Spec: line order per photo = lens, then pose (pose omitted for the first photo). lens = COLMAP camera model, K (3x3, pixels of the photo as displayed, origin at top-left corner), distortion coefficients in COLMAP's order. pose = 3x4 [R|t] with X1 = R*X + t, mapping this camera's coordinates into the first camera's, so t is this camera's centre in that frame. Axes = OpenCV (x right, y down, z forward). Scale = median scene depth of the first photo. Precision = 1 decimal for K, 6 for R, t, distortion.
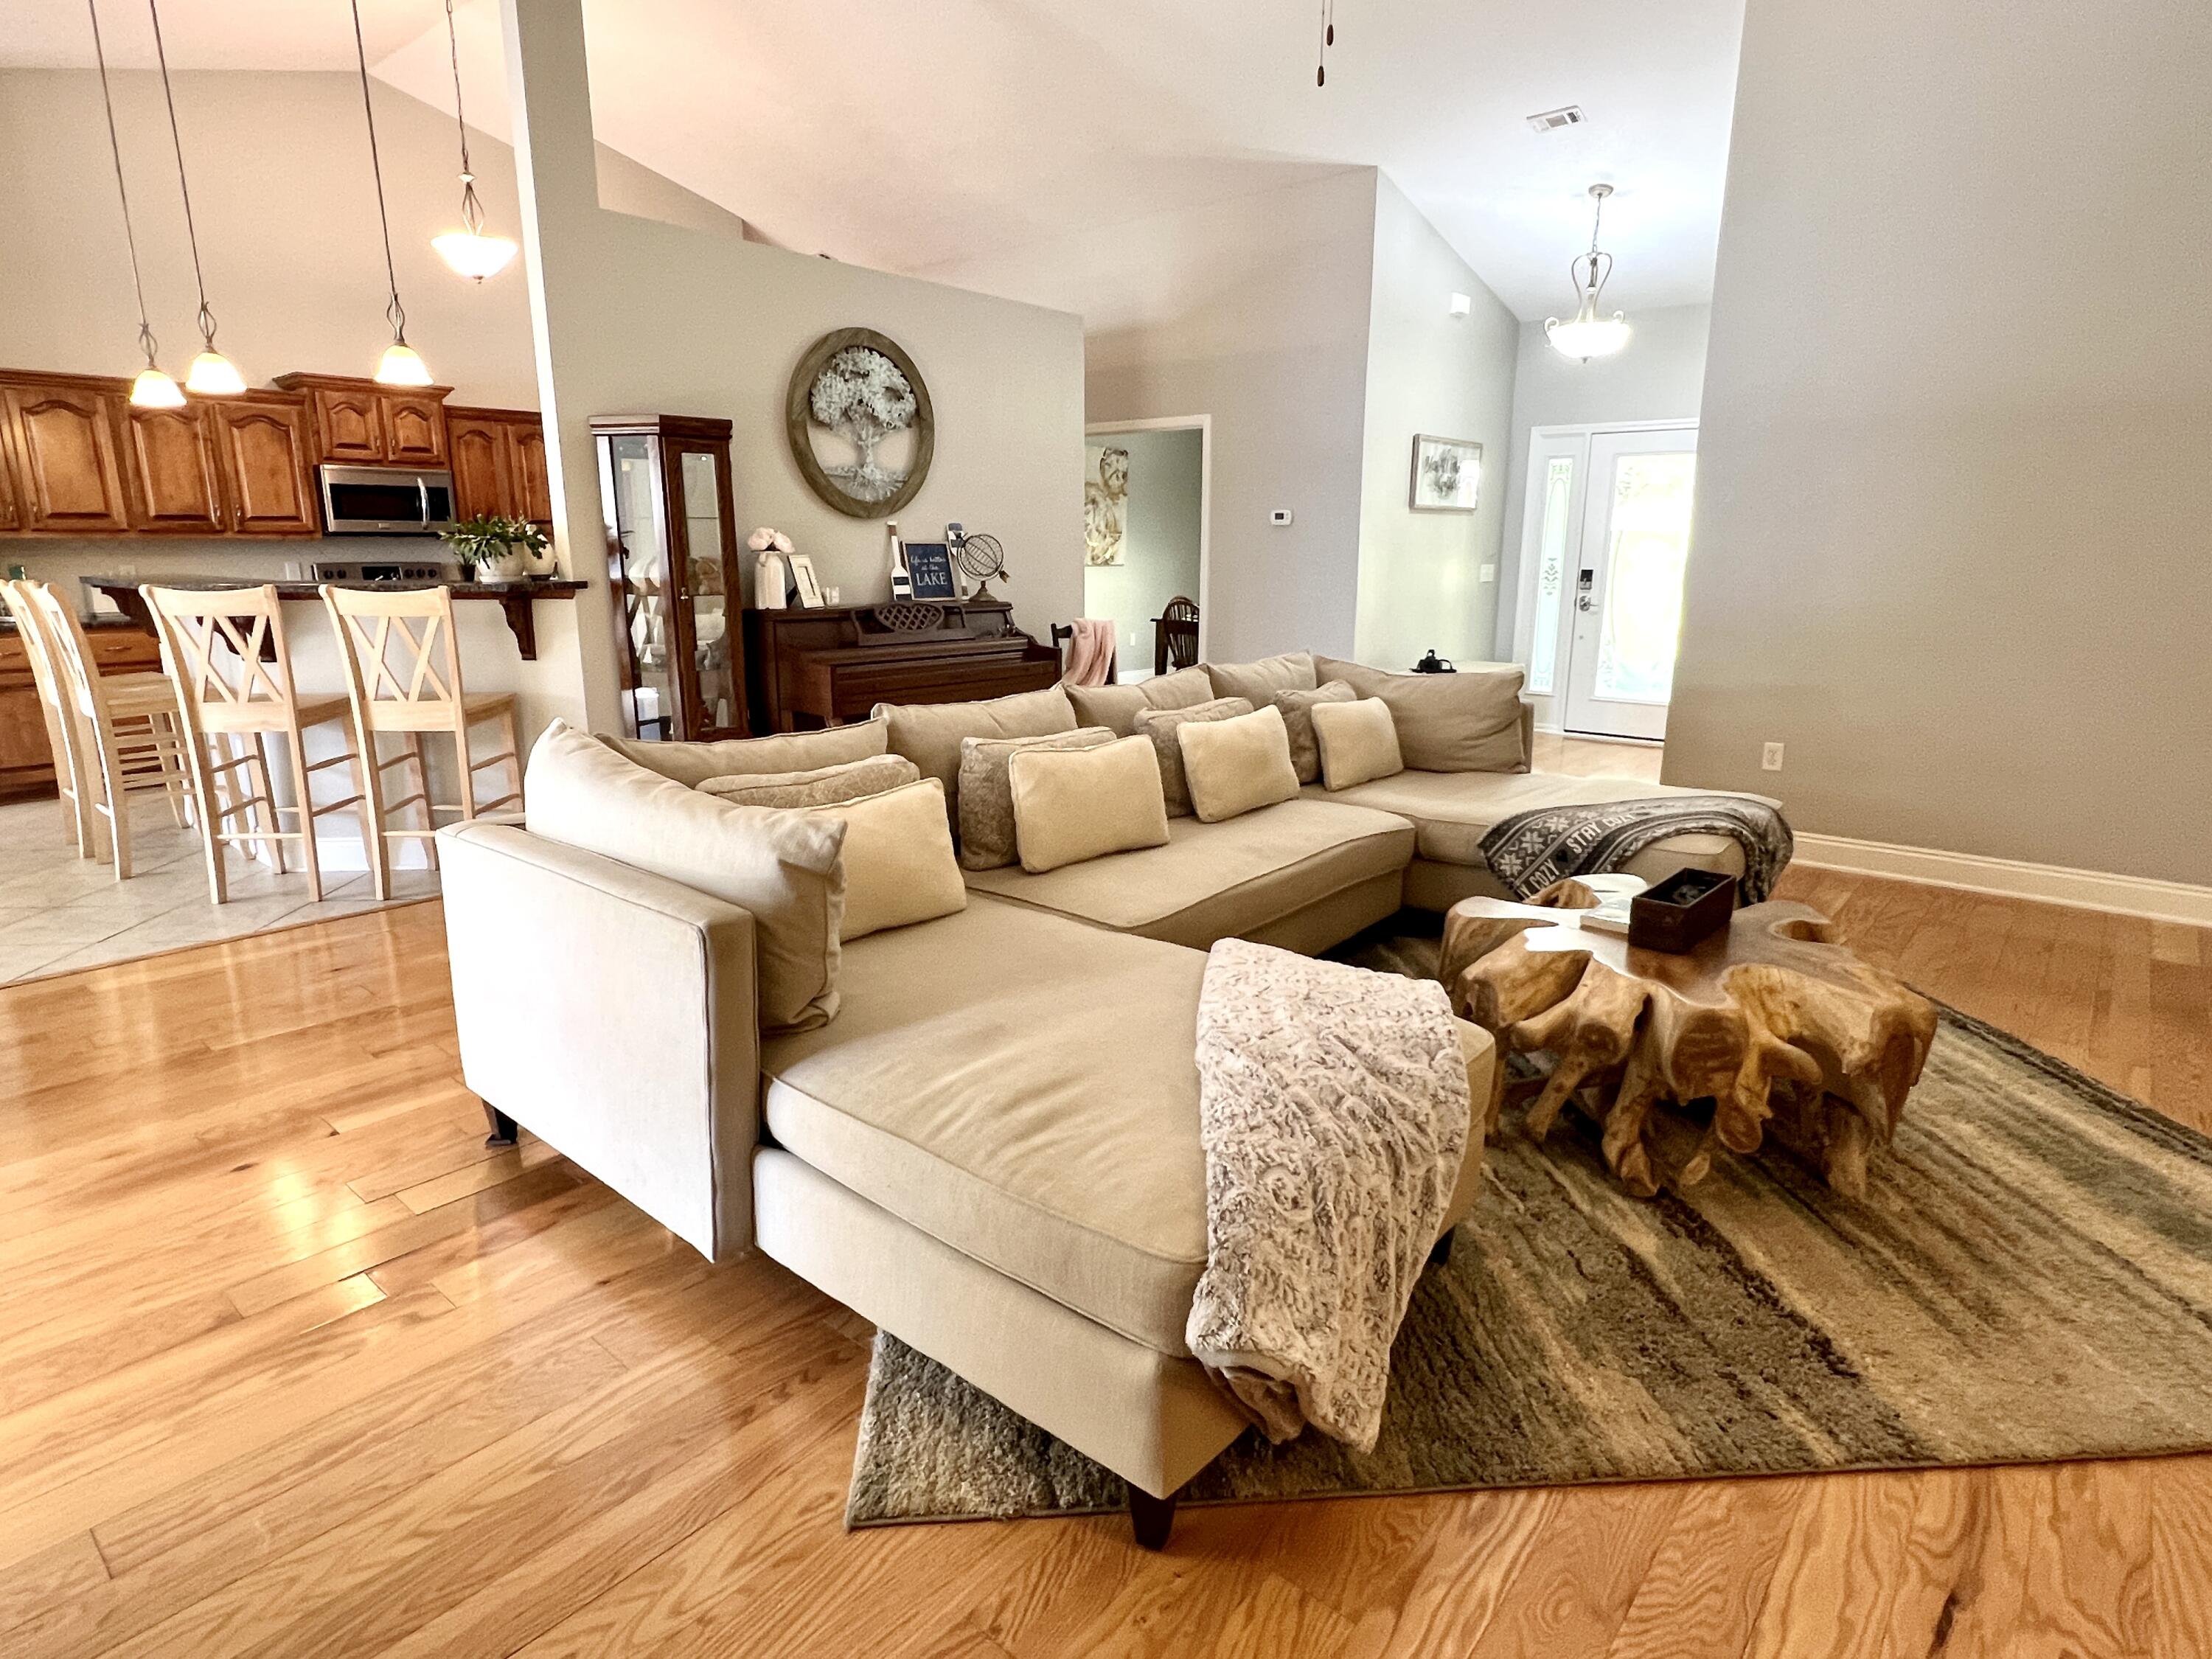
lens RADIAL K [[1190.8, 0, 1106.0], [0, 1190.8, 829.5], [0, 0, 1]] dist [-0.000510, -0.000137]
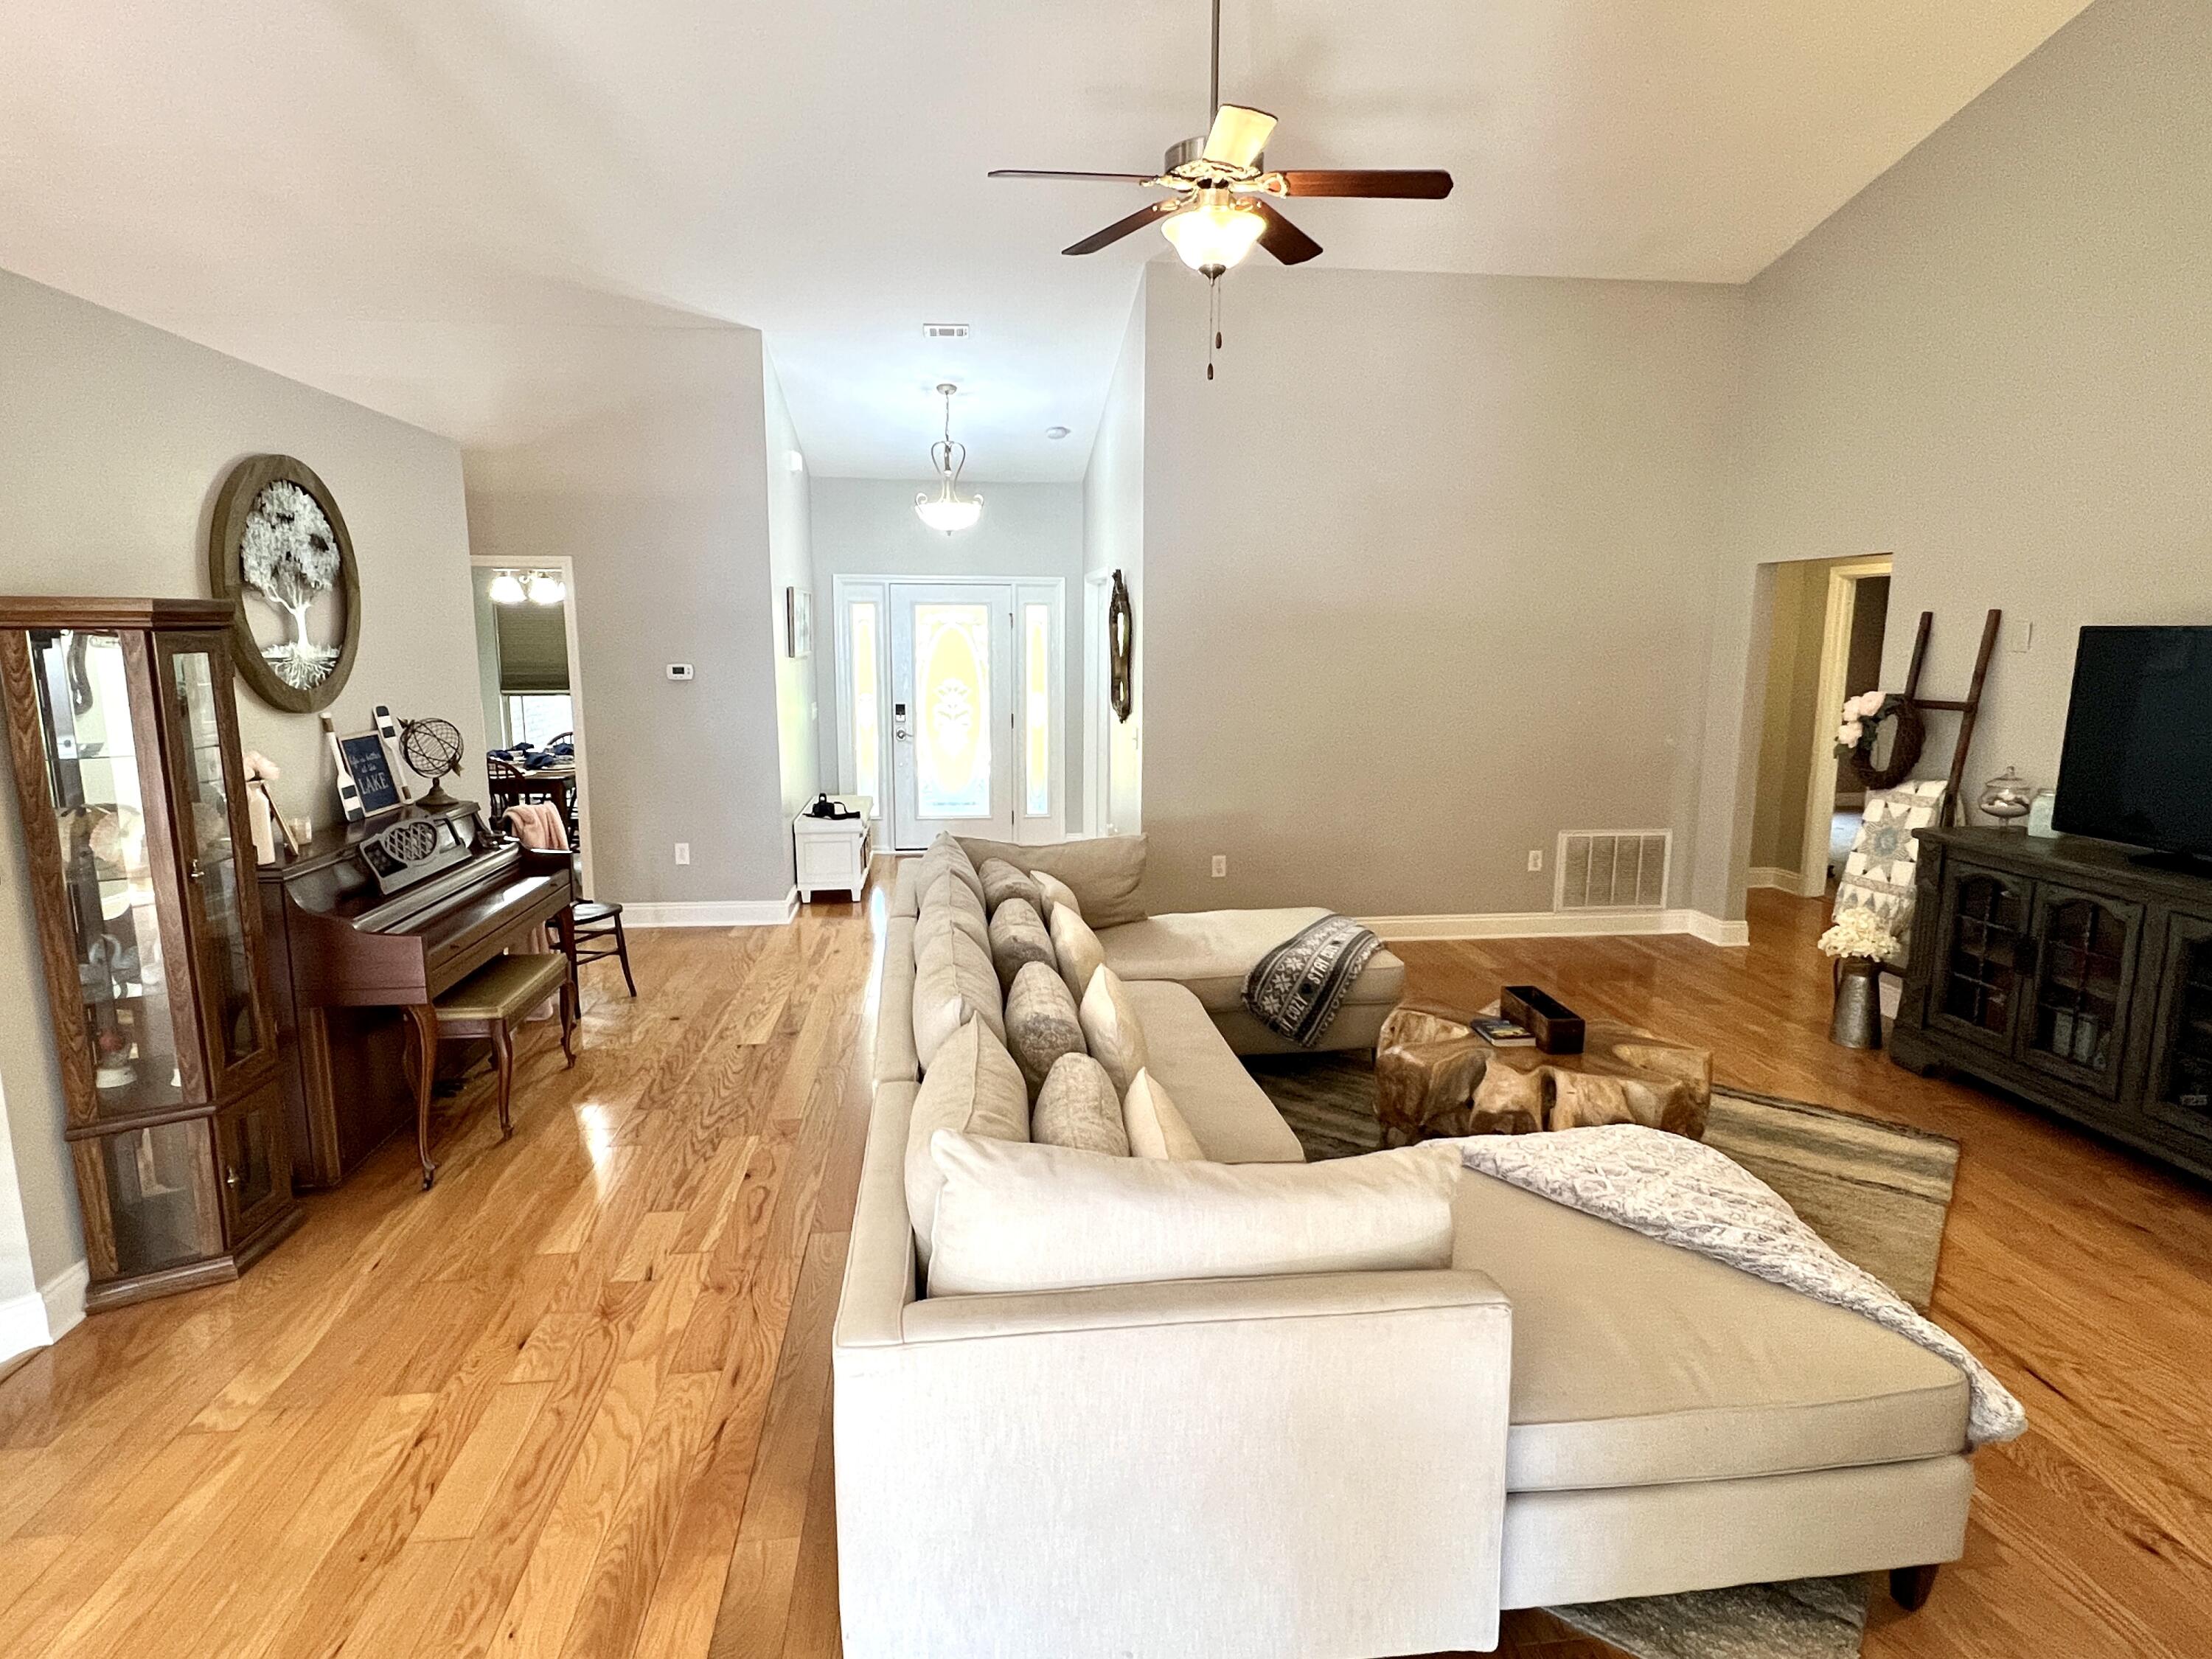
lens RADIAL K [[1196.5, 0, 1095.6], [0, 1196.5, 825.0], [0, 0, 1]] dist [0.000192, 0.000238]
pose [[0.684129, -0.119849, 0.719447, -0.398467], [0.169109, 0.985592, 0.003377, -0.116330], [-0.709485, 0.119354, 0.694540, 0.170816]]
